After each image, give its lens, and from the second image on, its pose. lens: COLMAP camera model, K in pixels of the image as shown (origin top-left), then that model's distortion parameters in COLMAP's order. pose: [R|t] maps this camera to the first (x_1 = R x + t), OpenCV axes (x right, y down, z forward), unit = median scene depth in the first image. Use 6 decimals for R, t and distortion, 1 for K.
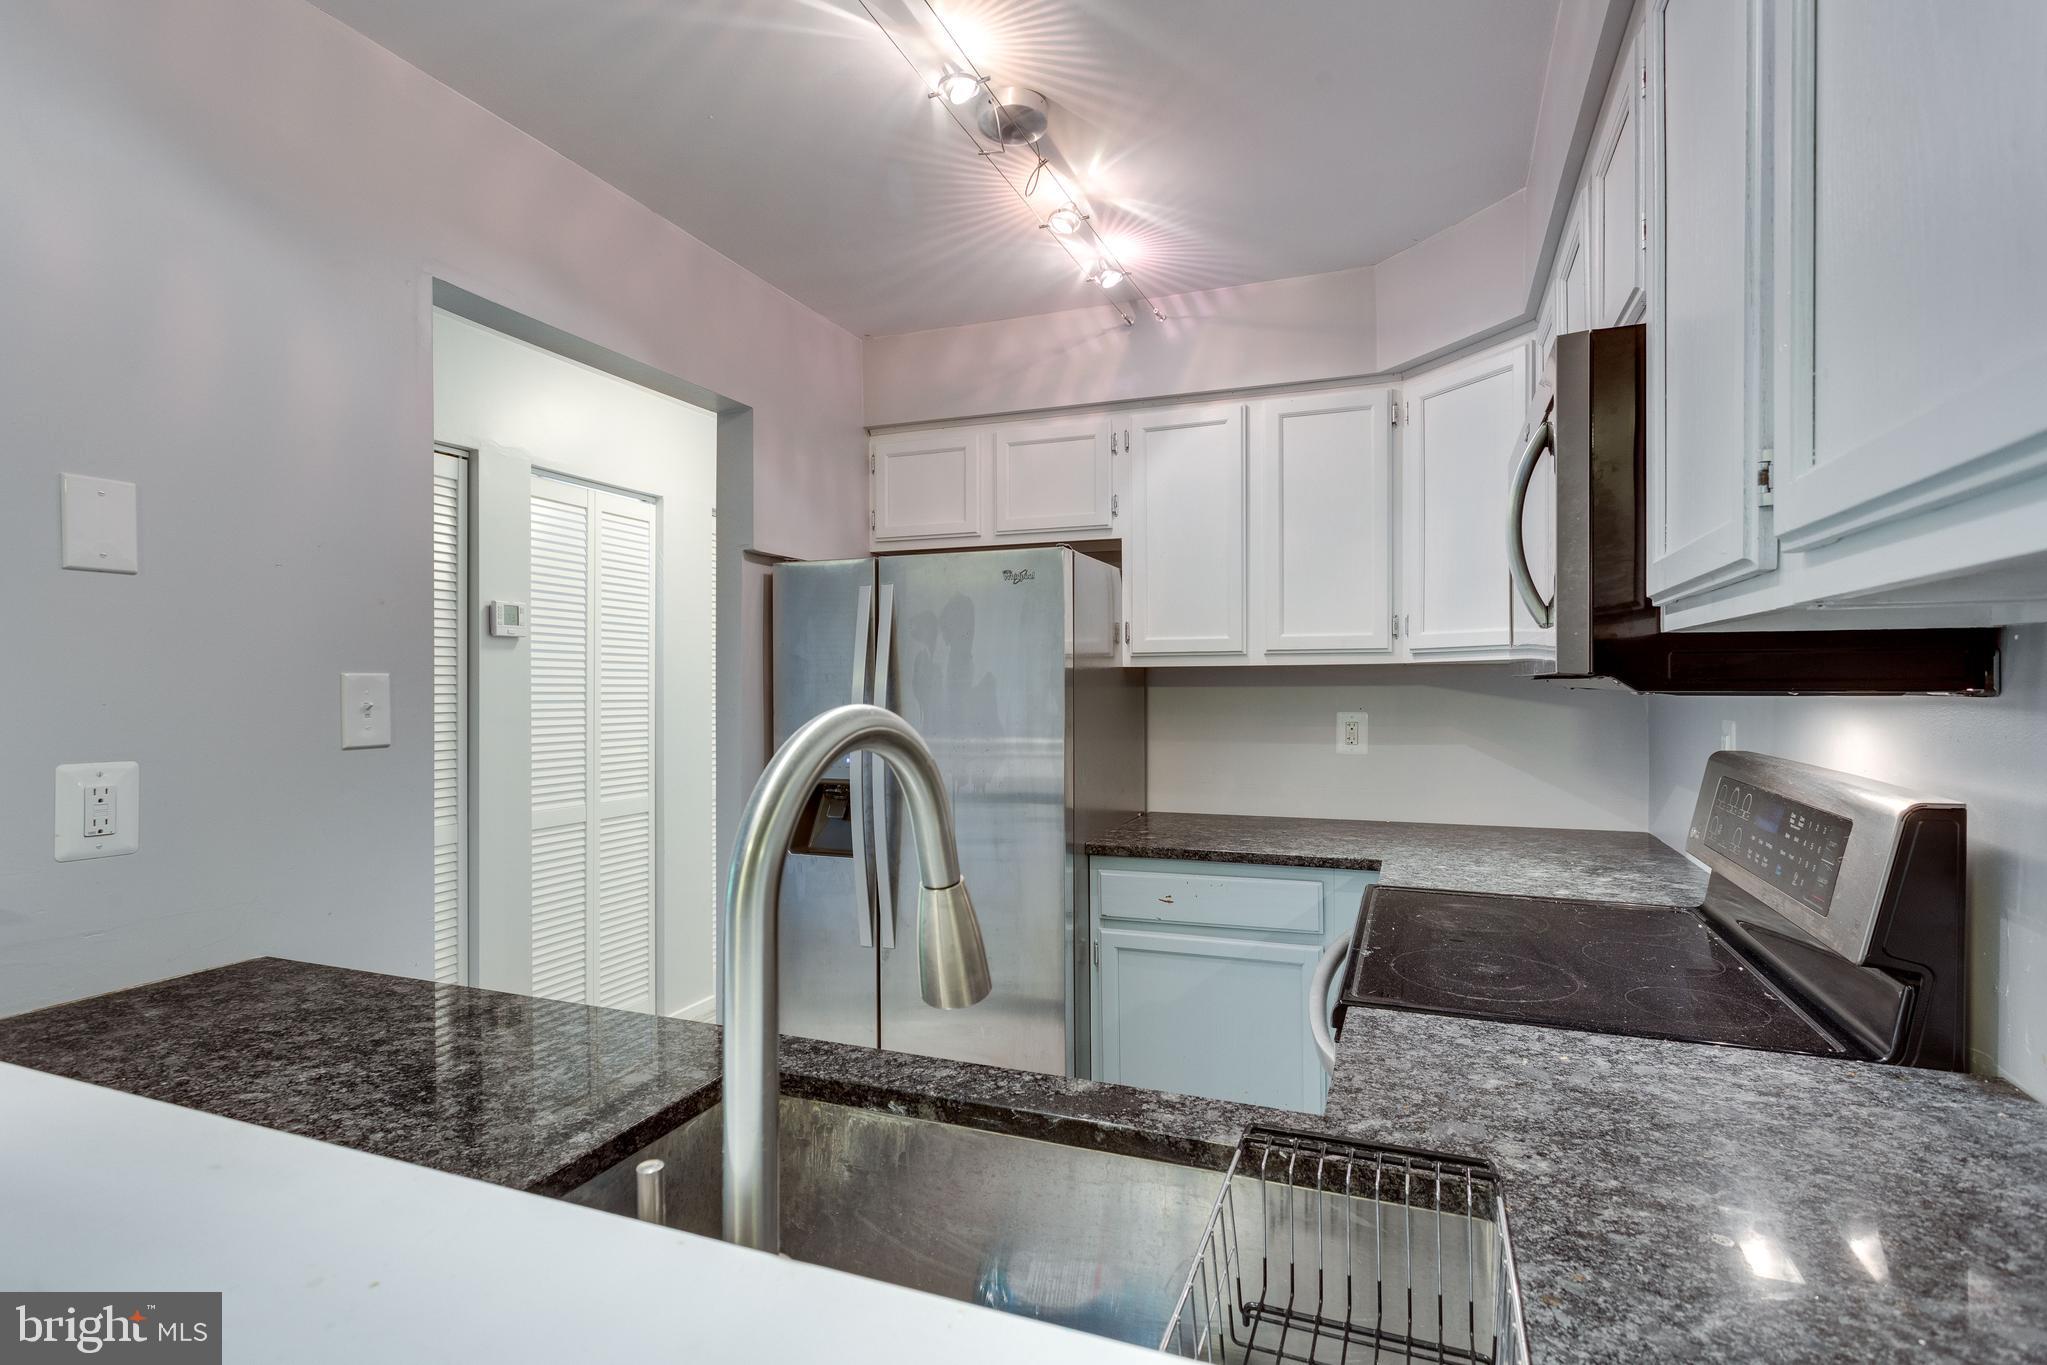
lens RADIAL K [[987.9, 0, 1029.9], [0, 987.9, 674.1], [0, 0, 1]] dist [0.001827, 0.001694]
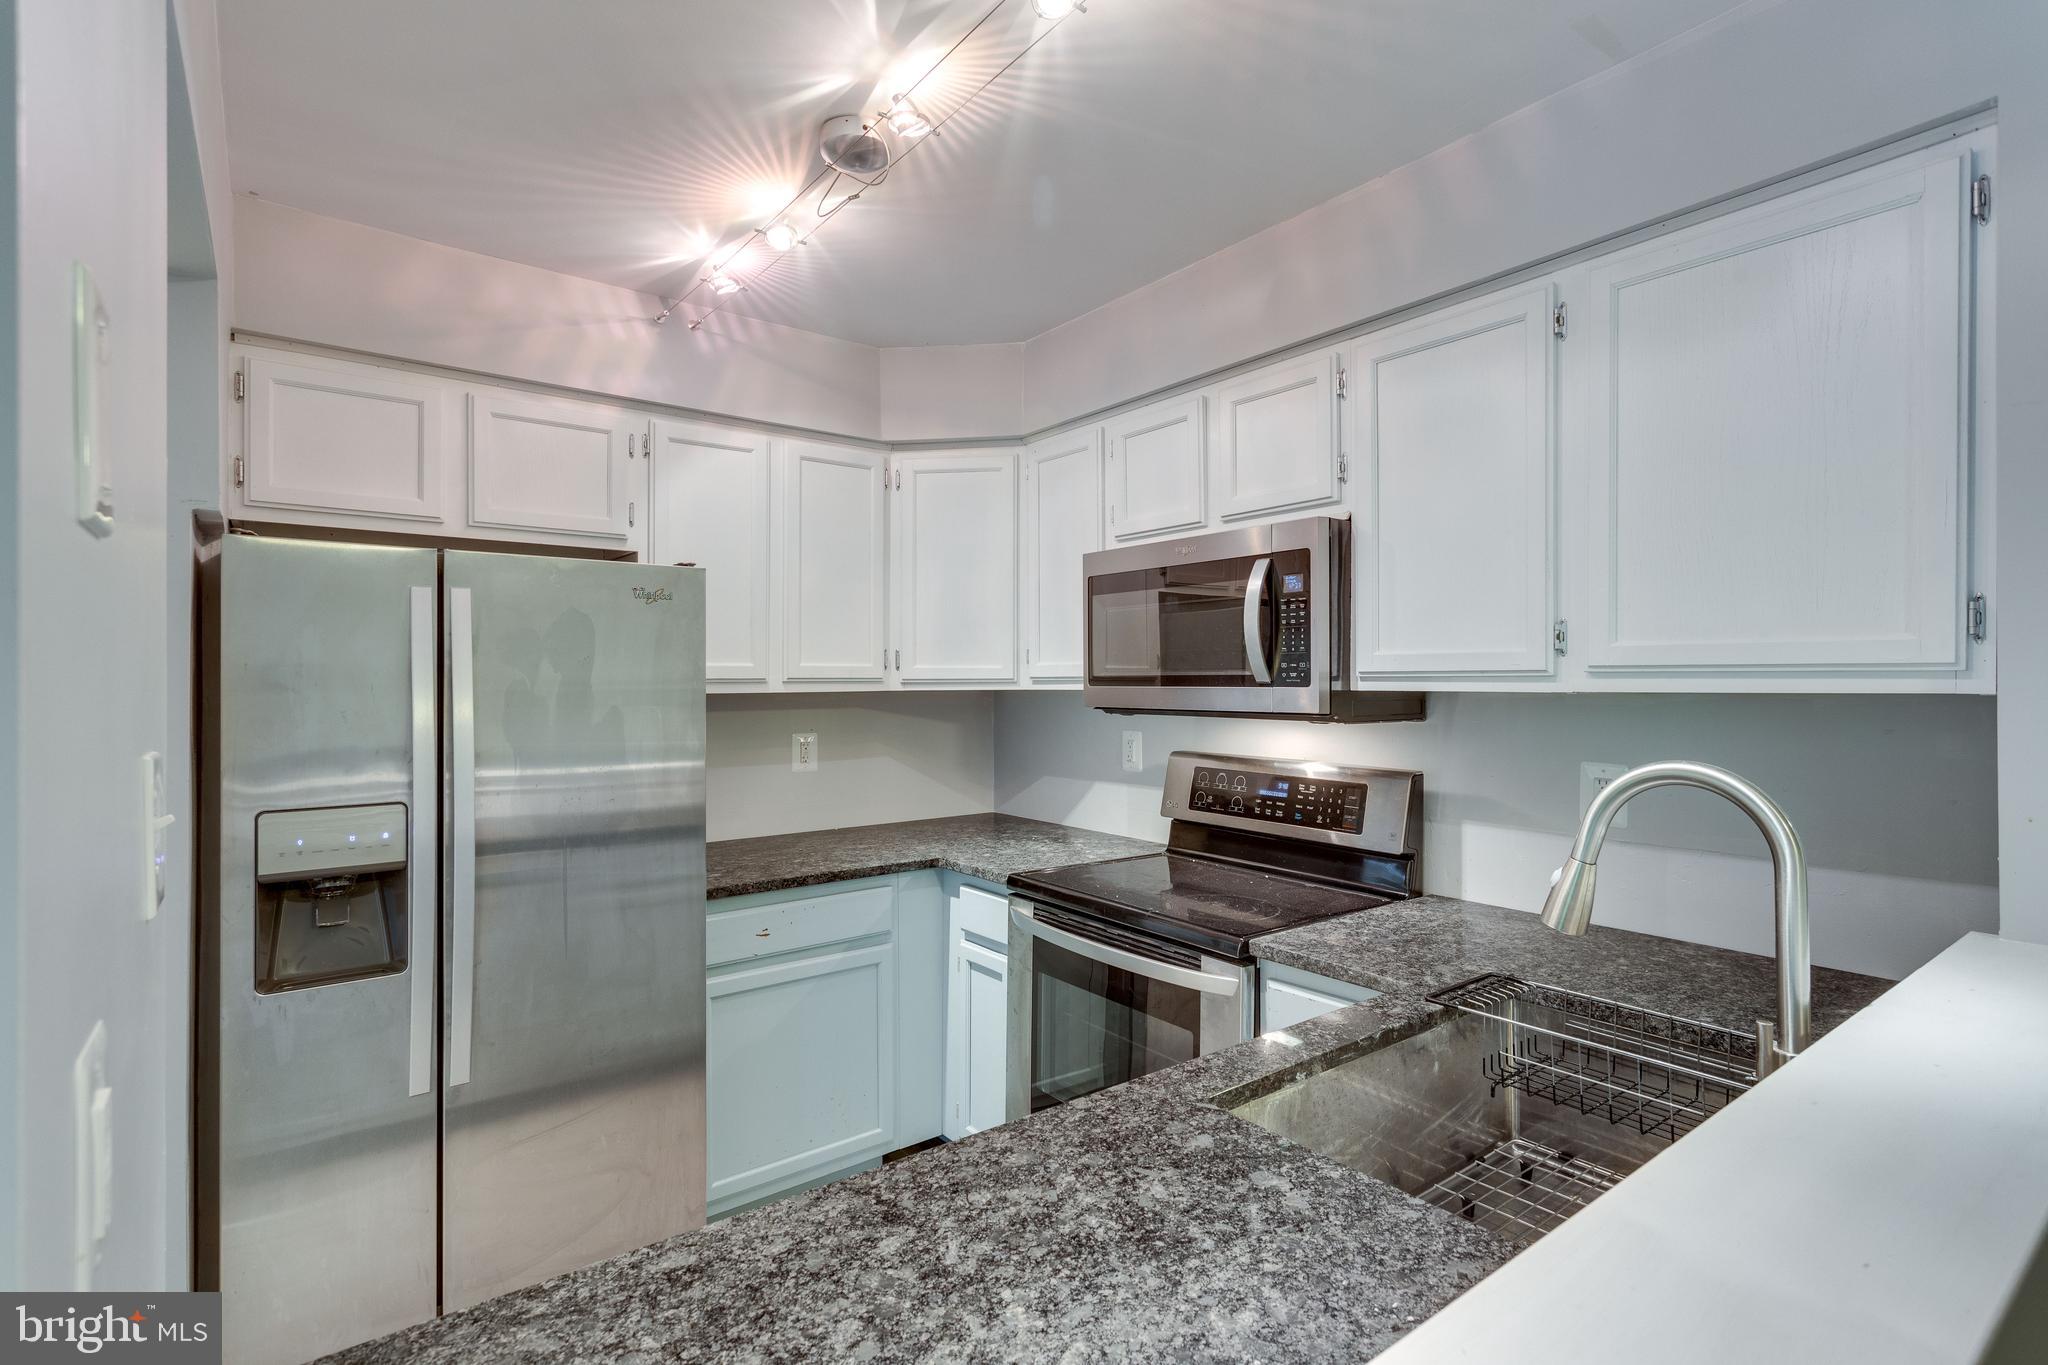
lens RADIAL K [[988.4, 0, 1020.2], [0, 988.4, 671.6], [0, 0, 1]] dist [0.001827, 0.001694]
pose [[0.517581, 0.011564, 0.855556, -0.557009], [-0.008236, 0.999930, -0.008533, -0.025447], [-0.855594, -0.002630, 0.517640, 0.259502]]
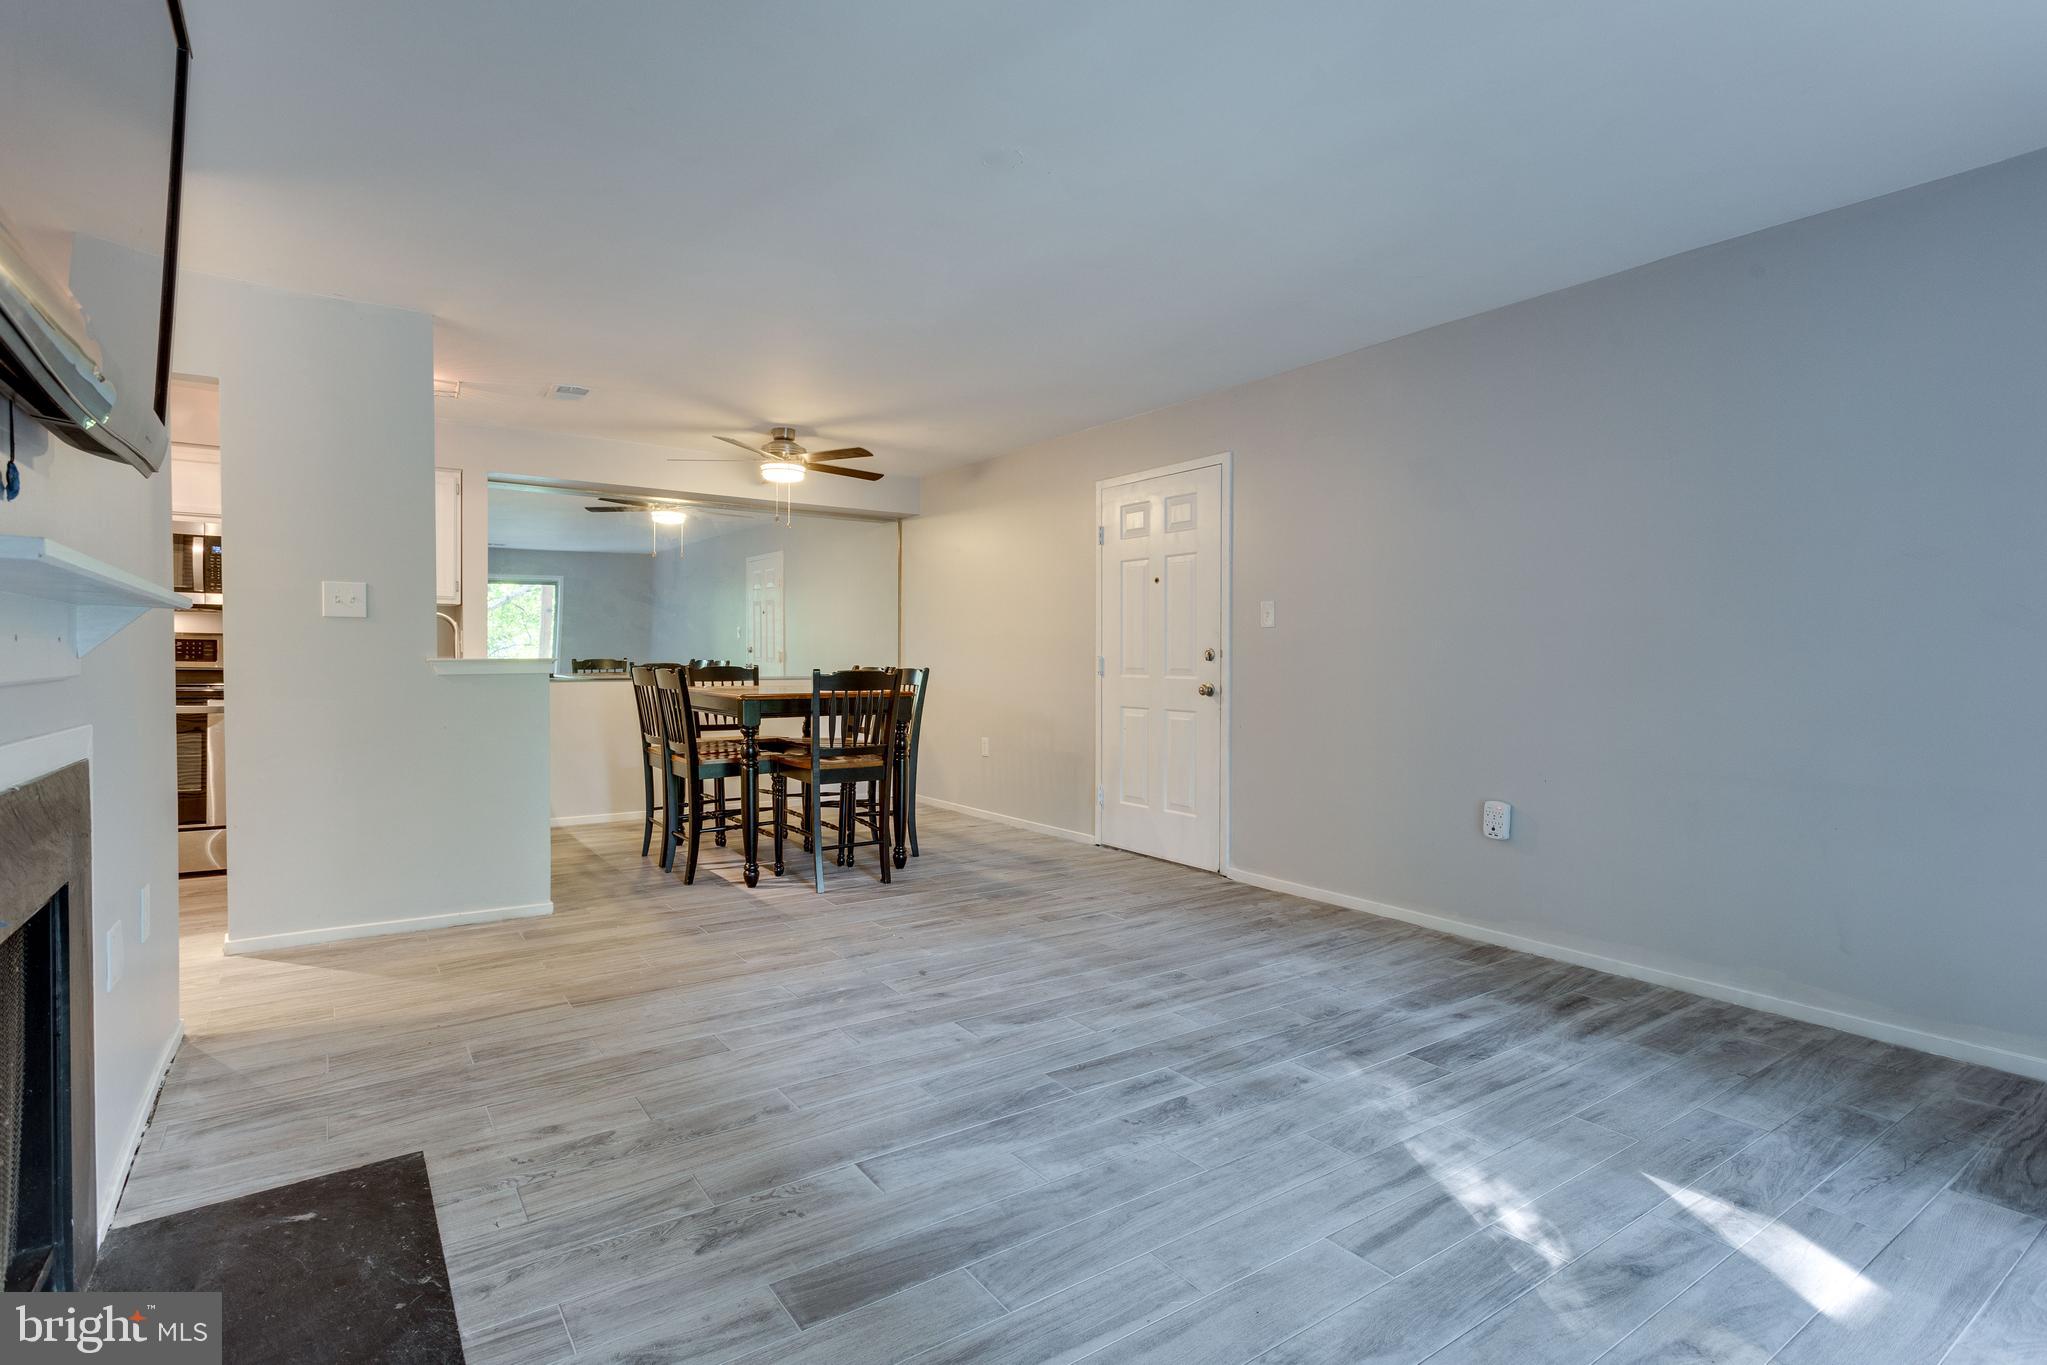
lens RADIAL K [[987.9, 0, 1023.3], [0, 987.9, 680.6], [0, 0, 1]] dist [0.001827, 0.001694]
pose [[-0.836163, -0.010402, 0.548382, -2.103546], [-0.009138, 0.999946, 0.005034, 0.124817], [-0.548405, -0.000802, -0.836213, 1.236519]]
